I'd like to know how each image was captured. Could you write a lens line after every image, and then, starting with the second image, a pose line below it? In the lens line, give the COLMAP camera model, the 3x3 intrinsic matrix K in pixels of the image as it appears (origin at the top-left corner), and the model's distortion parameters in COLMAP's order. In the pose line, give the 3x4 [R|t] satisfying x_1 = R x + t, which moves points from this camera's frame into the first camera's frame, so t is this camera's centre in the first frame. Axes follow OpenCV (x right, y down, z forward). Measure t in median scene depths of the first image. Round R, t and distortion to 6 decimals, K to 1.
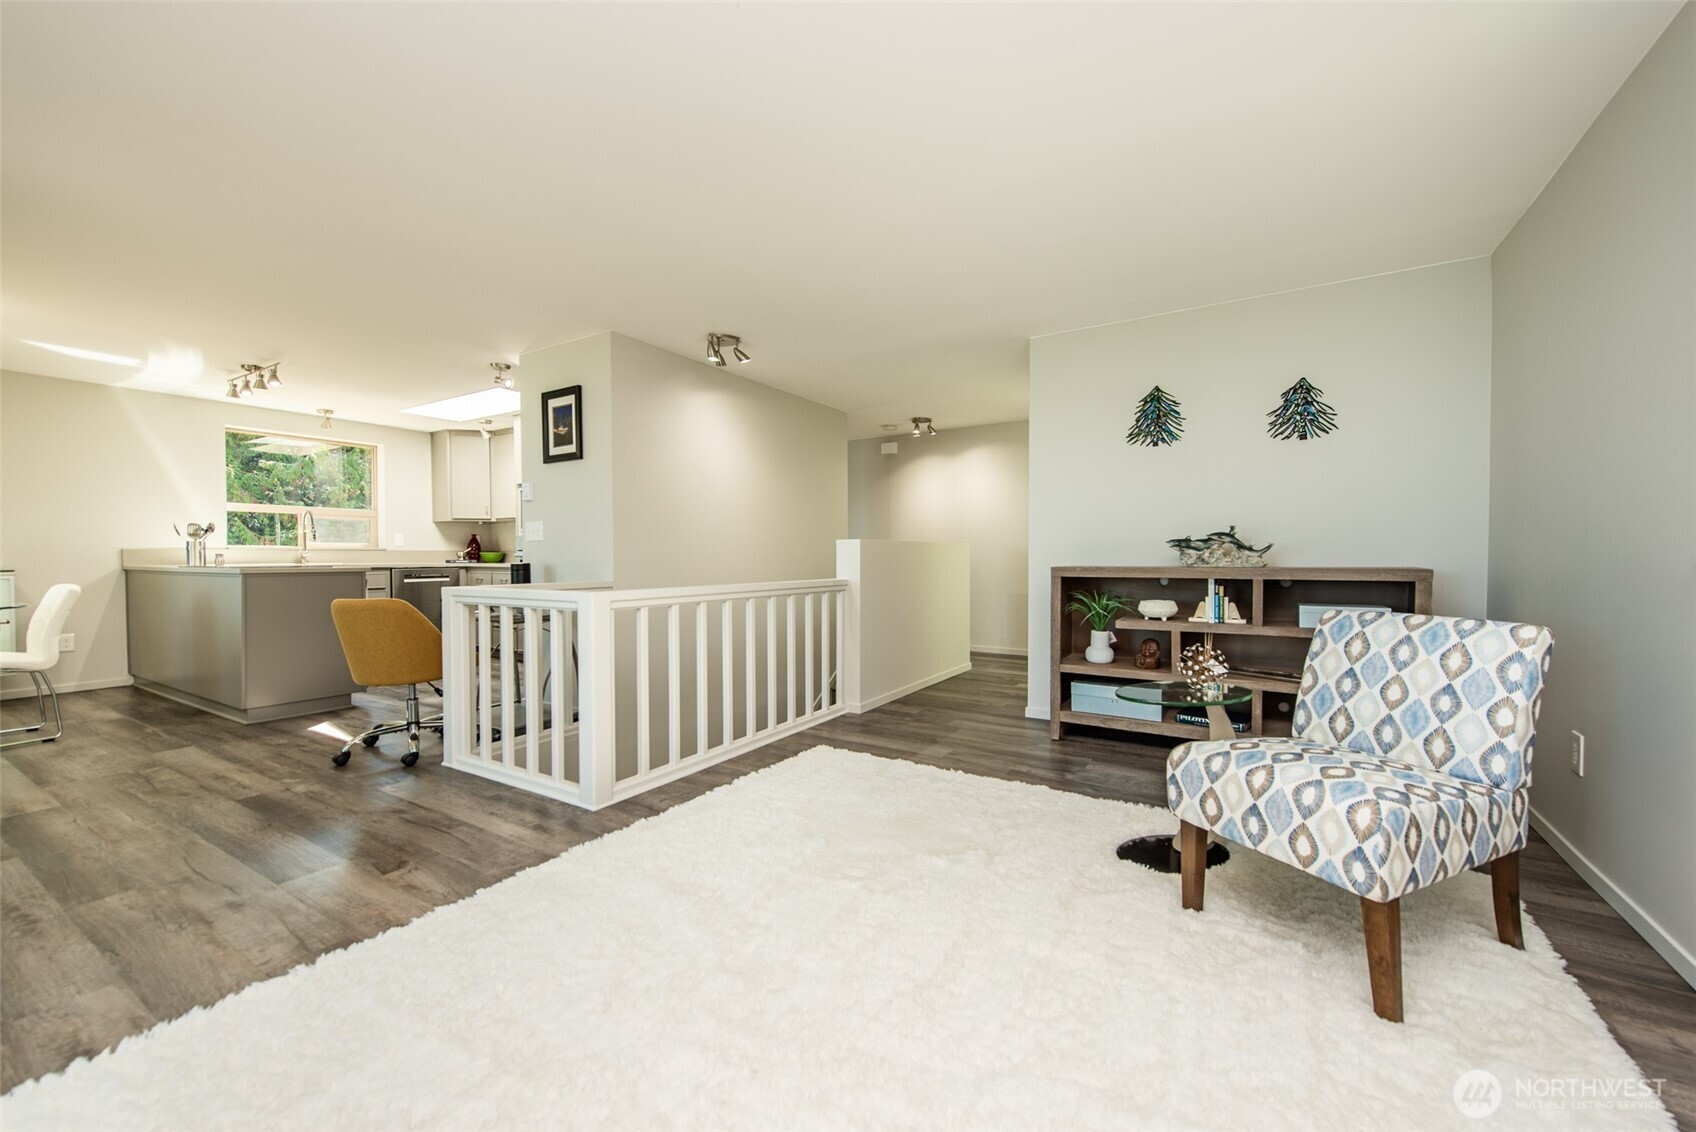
lens RADIAL K [[667.6, 0, 854.5], [0, 667.6, 567.9], [0, 0, 1]] dist [0.002872, 0.000129]
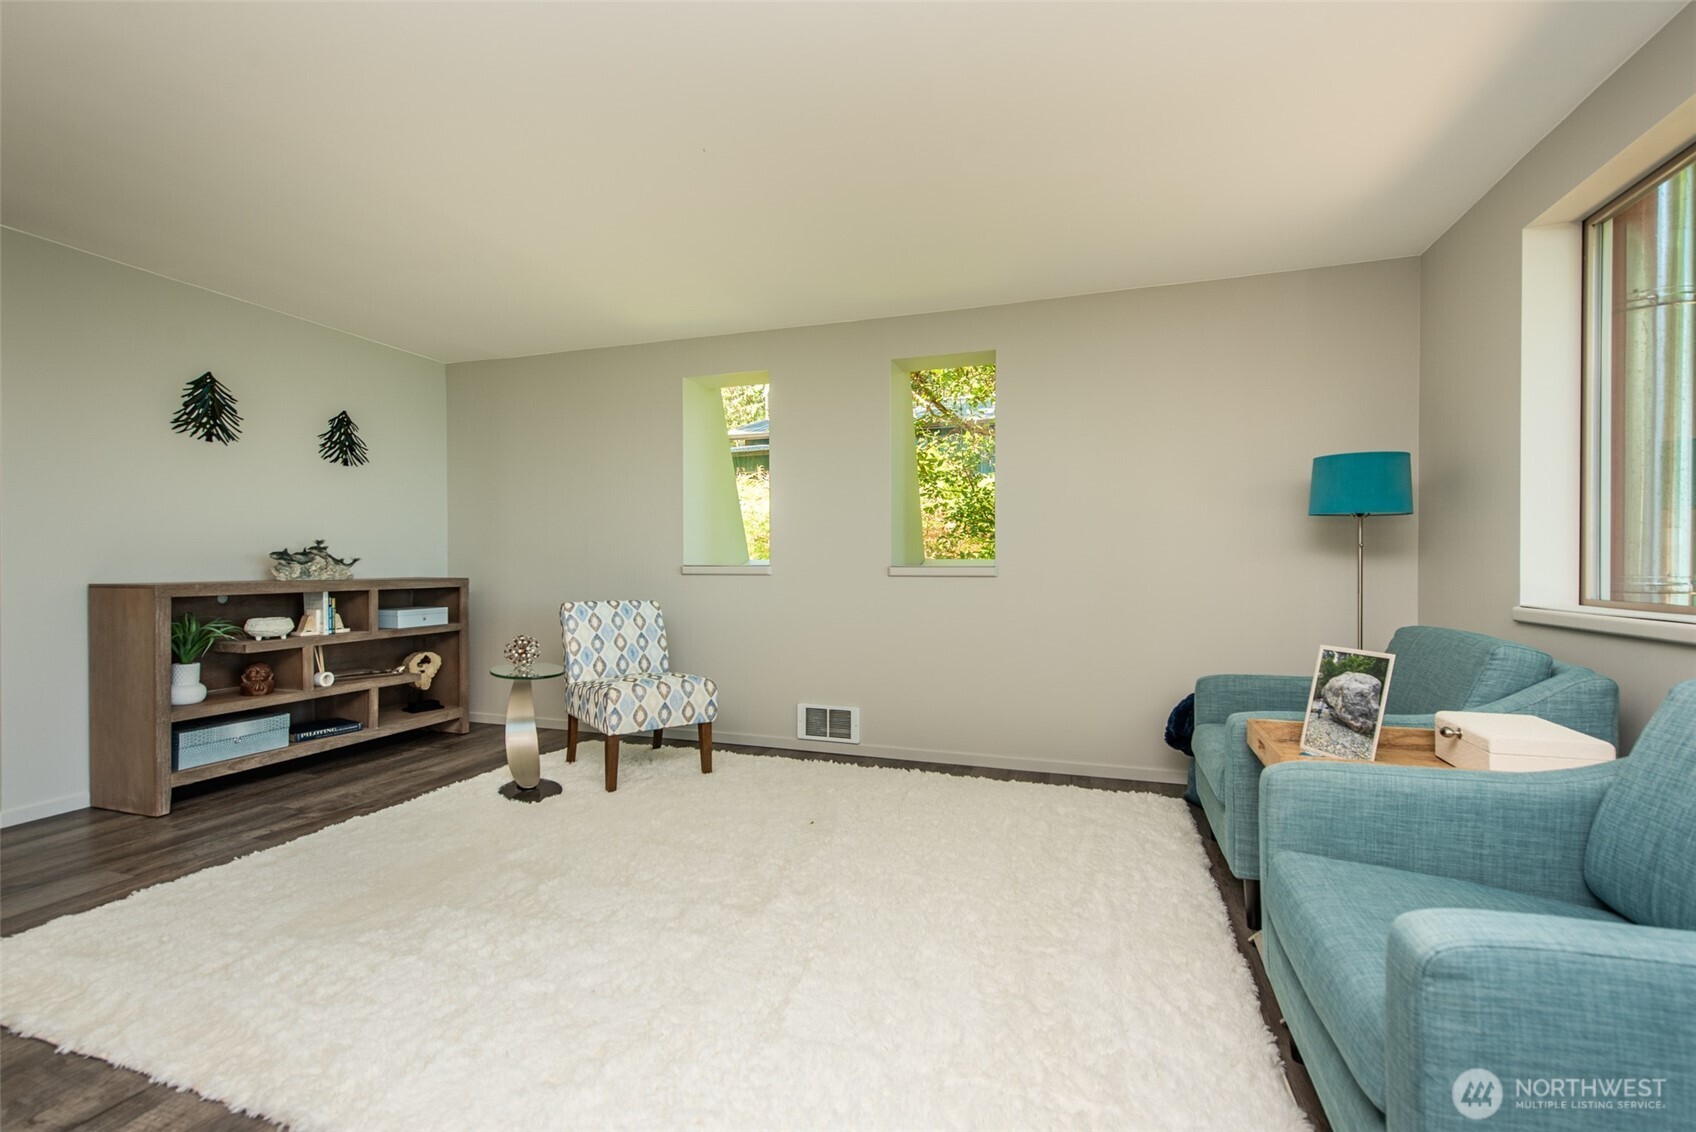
lens RADIAL K [[736.7, 0, 848.1], [0, 736.7, 565.6], [0, 0, 1]] dist [0.010306, -0.001655]
pose [[-0.241931, 0.001114, 0.970293, -0.742937], [0.017495, 0.999842, 0.003214, -0.012920], [-0.970136, 0.017753, -0.241912, 0.484757]]
